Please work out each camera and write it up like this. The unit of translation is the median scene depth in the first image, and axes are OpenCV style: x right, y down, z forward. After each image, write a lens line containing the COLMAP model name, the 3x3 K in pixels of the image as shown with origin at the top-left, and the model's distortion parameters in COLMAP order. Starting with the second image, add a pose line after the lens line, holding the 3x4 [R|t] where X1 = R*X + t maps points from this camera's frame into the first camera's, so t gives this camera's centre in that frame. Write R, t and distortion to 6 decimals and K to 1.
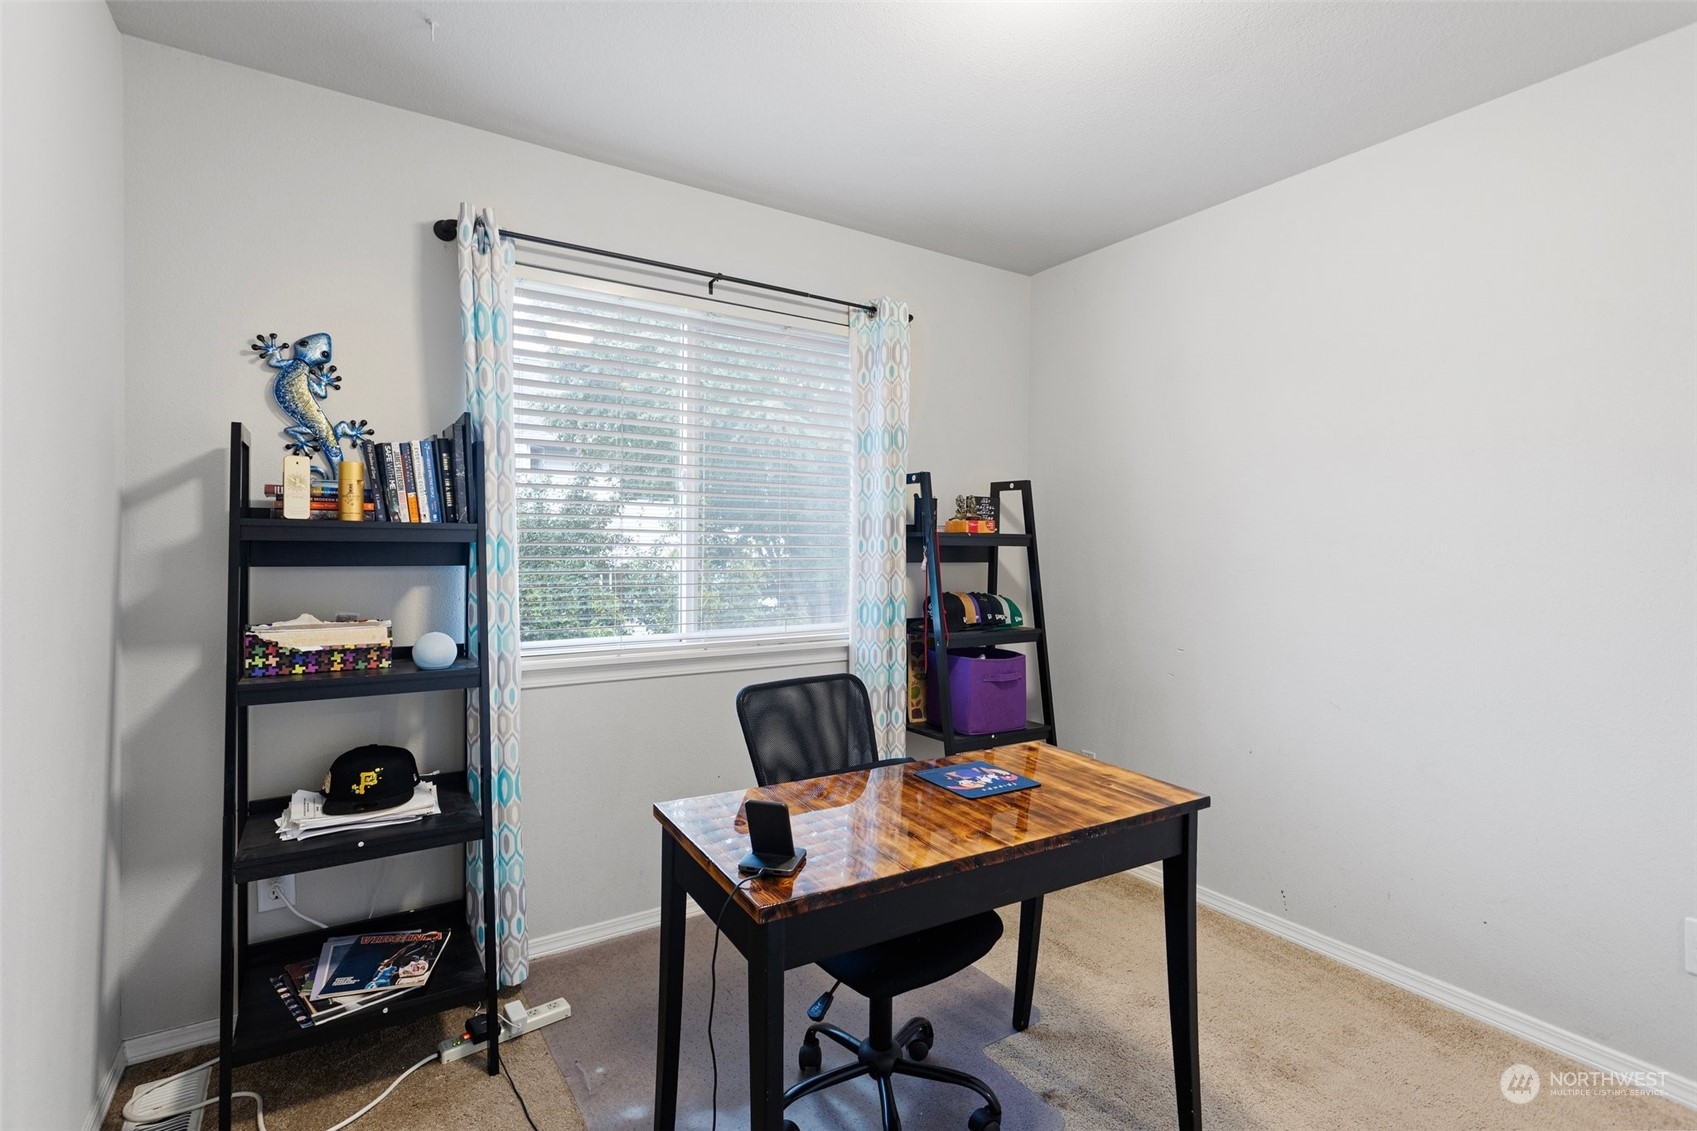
lens RADIAL K [[810.2, 0, 851.9], [0, 810.2, 550.3], [0, 0, 1]] dist [-0.002854, 0.005670]
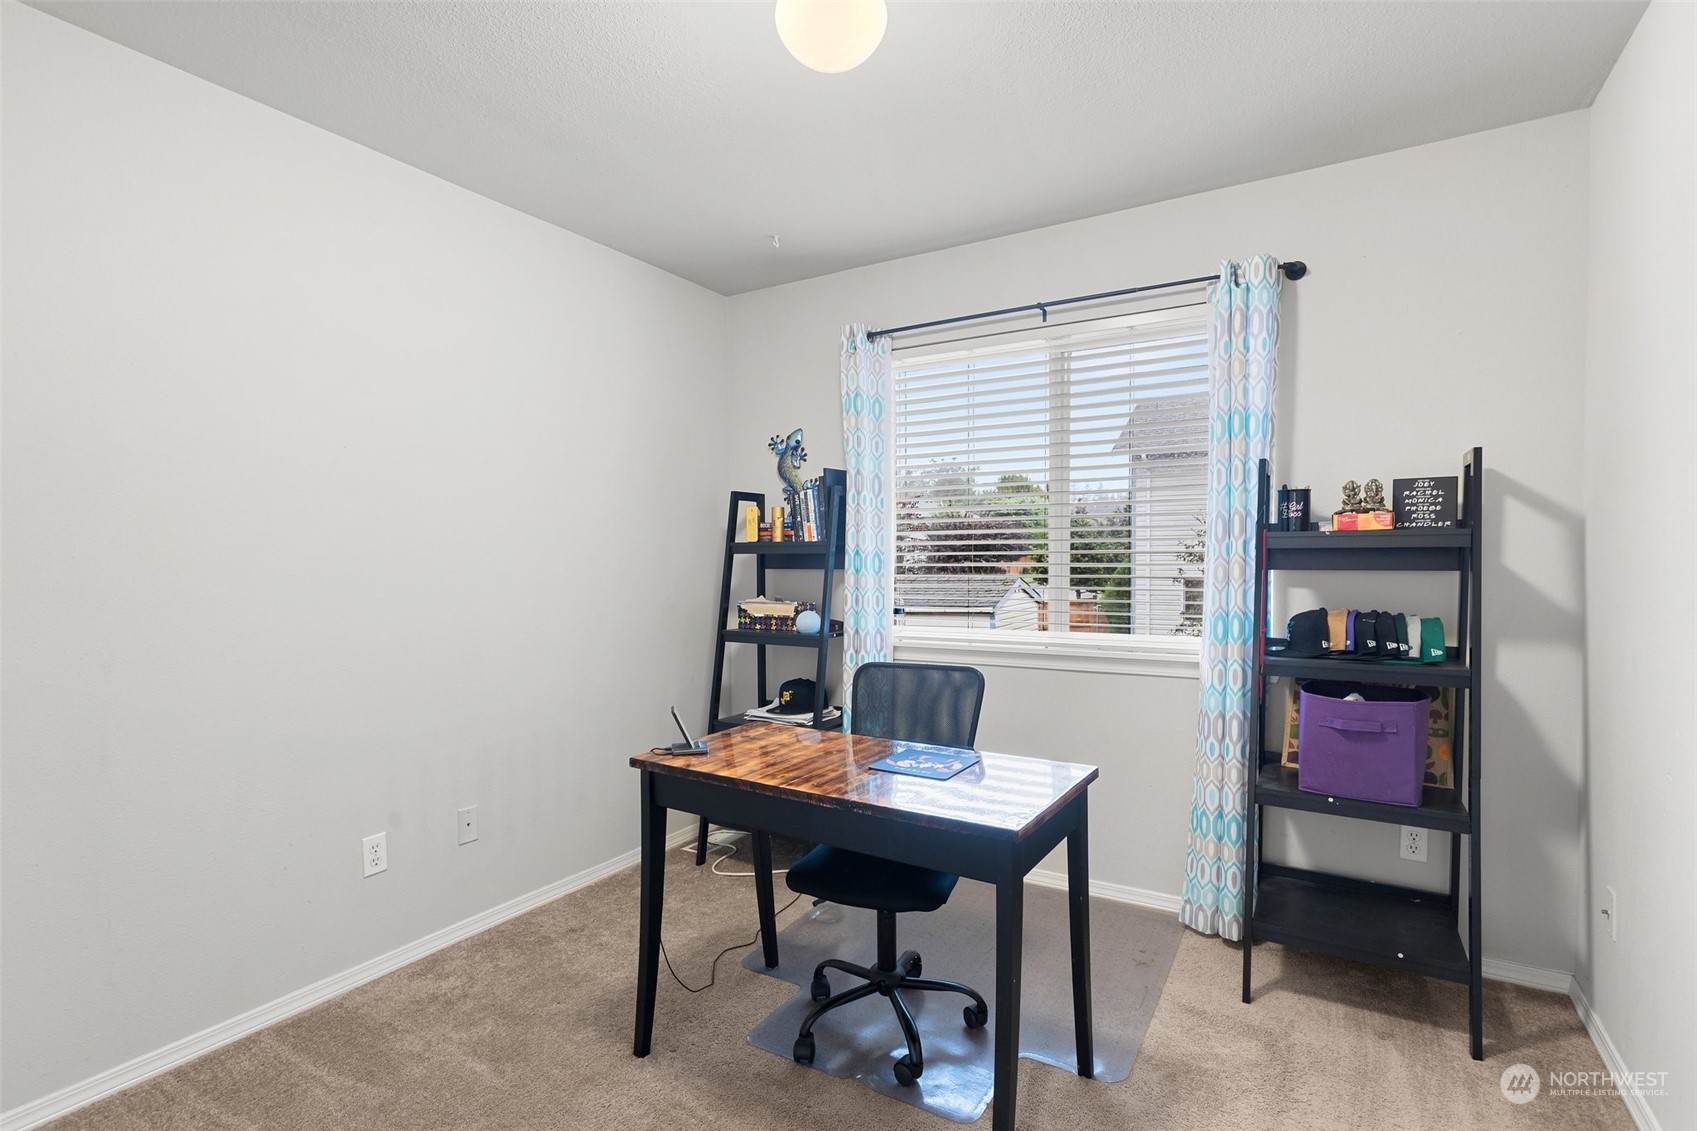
lens RADIAL K [[813.5, 0, 848.5], [0, 813.5, 565.5], [0, 0, 1]] dist [-0.001174, 0.001649]
pose [[0.430809, 0.001549, -0.902442, 0.916632], [0.008000, 0.999953, 0.005536, 0.004573], [0.902408, -0.009604, 0.430776, 0.375763]]
